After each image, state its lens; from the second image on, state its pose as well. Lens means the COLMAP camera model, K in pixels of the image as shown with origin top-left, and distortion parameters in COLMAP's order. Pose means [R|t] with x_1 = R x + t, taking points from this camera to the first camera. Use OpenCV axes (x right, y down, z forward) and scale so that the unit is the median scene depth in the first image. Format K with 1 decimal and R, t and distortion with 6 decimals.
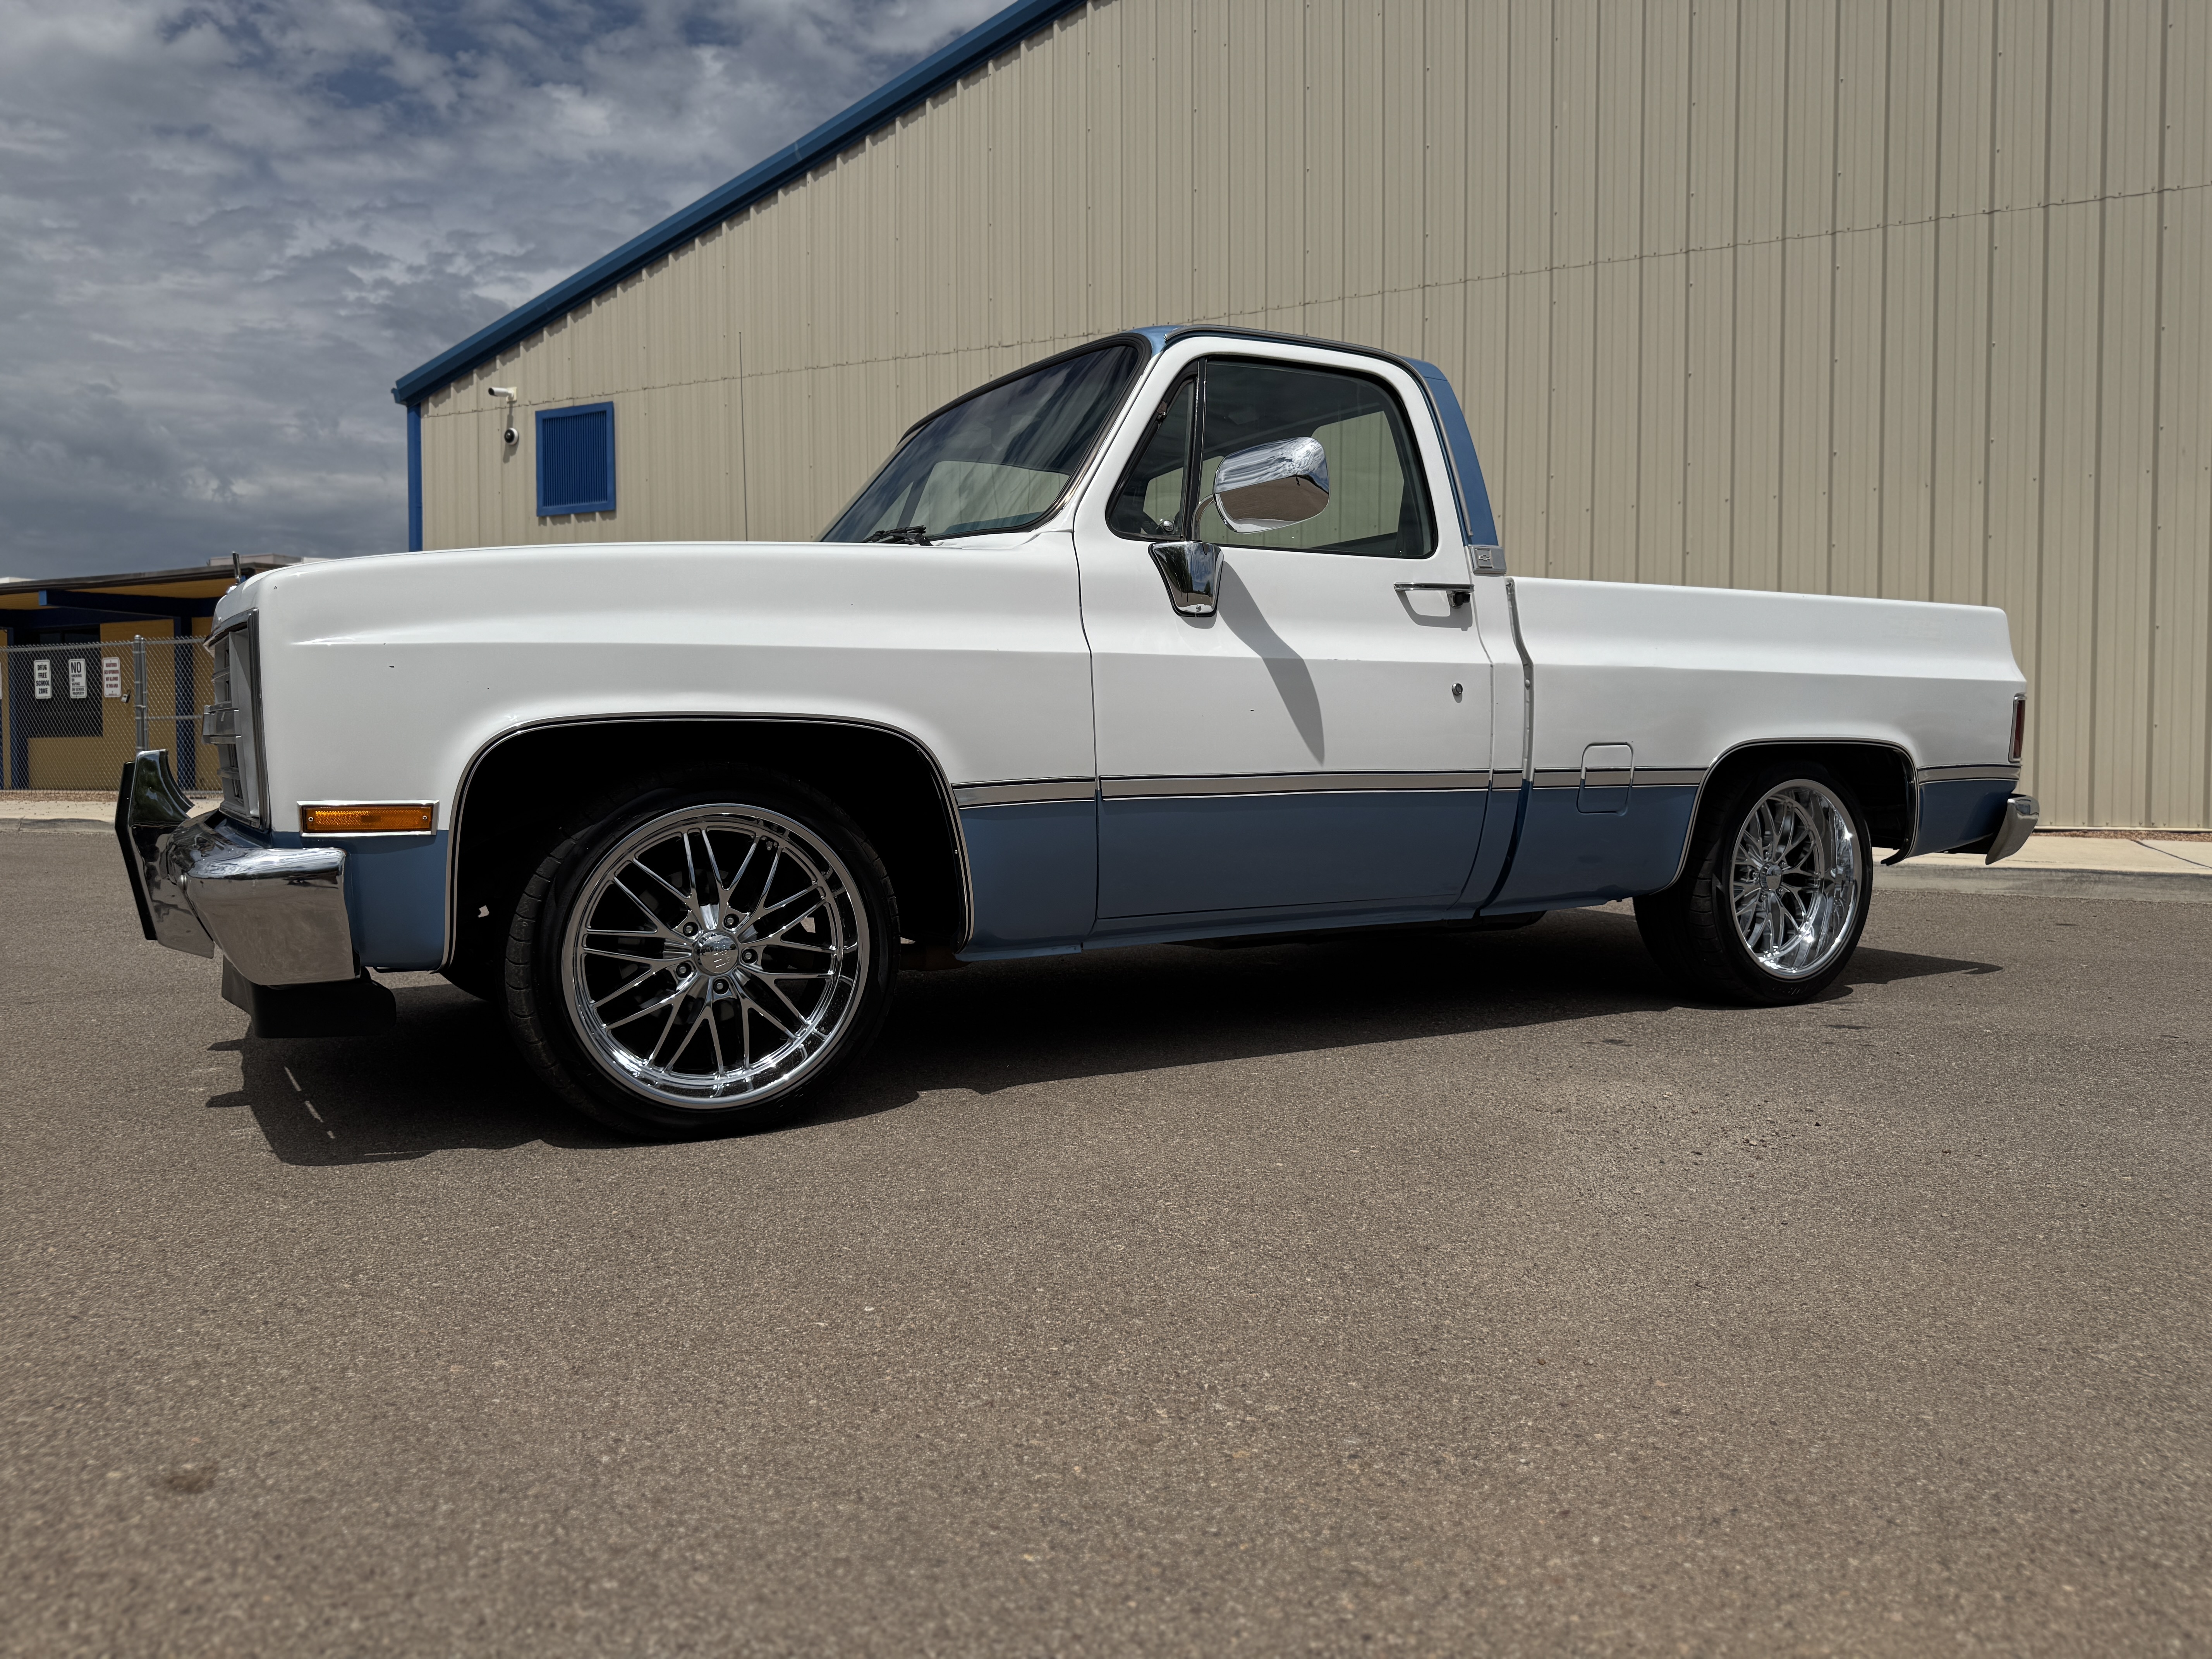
lens RADIAL K [[1589.0, 0, 1082.9], [0, 1589.0, 780.6], [0, 0, 1]] dist [0.003759, -0.000436]
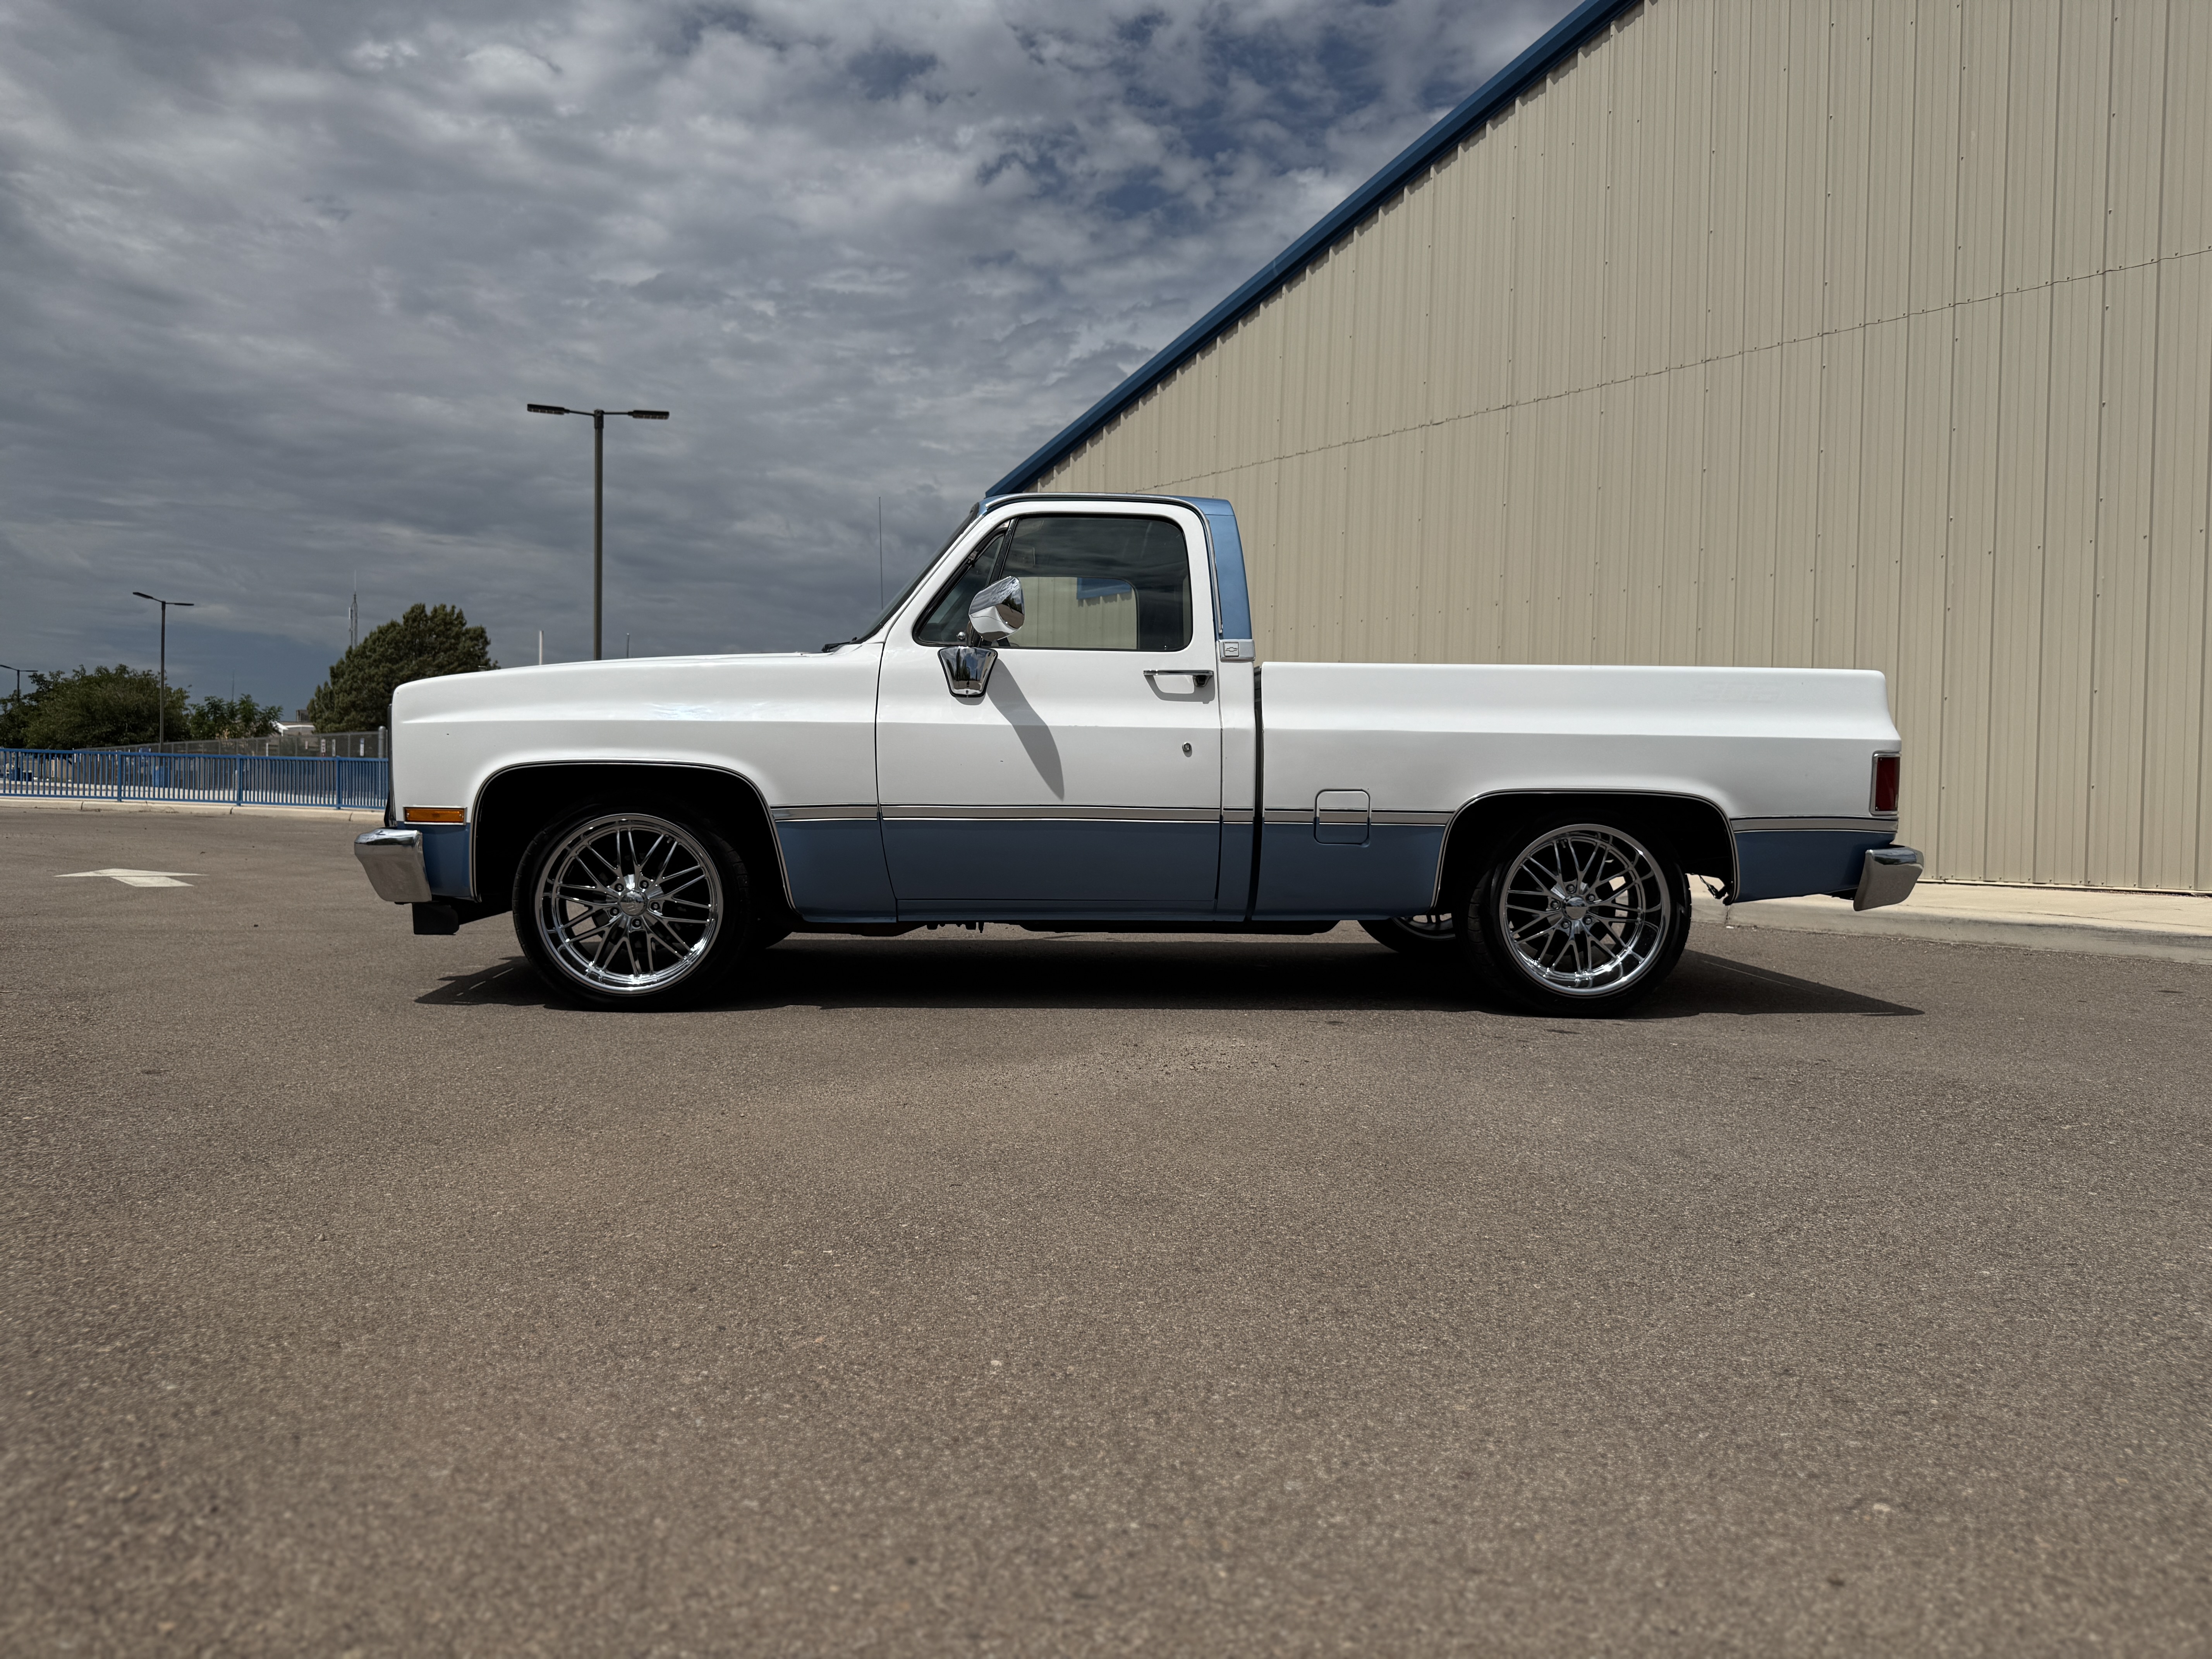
lens RADIAL K [[1557.0, 0, 1106.0], [0, 1557.0, 829.5], [0, 0, 1]] dist [0.009437, -0.004405]
pose [[0.907476, 0.025274, -0.419342, 0.778983], [-0.025044, 0.999668, 0.006053, 0.006573], [0.419356, 0.005009, 0.907808, -0.248407]]
